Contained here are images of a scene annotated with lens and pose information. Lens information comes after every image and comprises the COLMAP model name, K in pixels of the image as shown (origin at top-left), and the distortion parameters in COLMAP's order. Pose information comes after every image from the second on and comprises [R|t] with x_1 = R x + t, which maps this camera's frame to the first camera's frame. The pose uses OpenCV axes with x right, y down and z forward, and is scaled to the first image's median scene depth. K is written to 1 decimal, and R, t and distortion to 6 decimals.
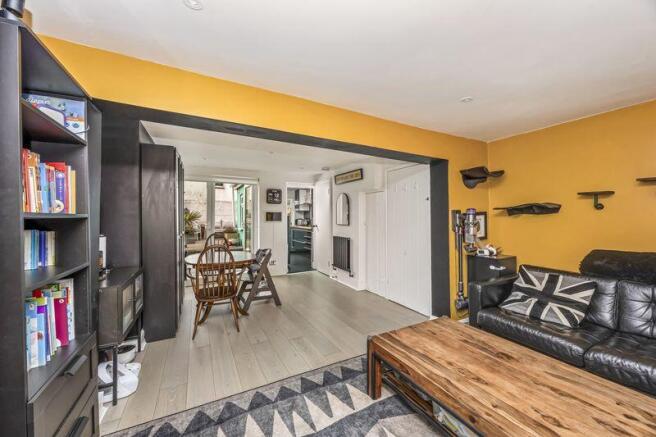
lens RADIAL K [[251.2, 0, 328.2], [0, 251.2, 217.6], [0, 0, 1]] dist [-0.001395, -0.000923]
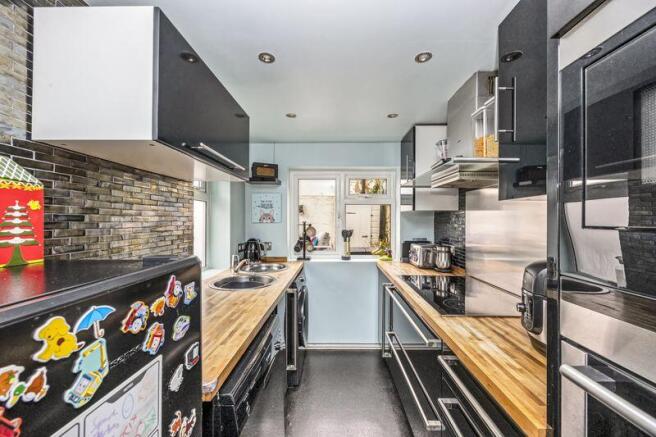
lens RADIAL K [[251.2, 0, 329.4], [0, 251.2, 222.2], [0, 0, 1]] dist [-0.001395, -0.000923]
pose [[0.877841, -0.000506, -0.478952, -0.066606], [-0.006655, 0.999890, -0.013256, -0.011138], [0.478906, 0.014824, 0.877741, 0.710027]]
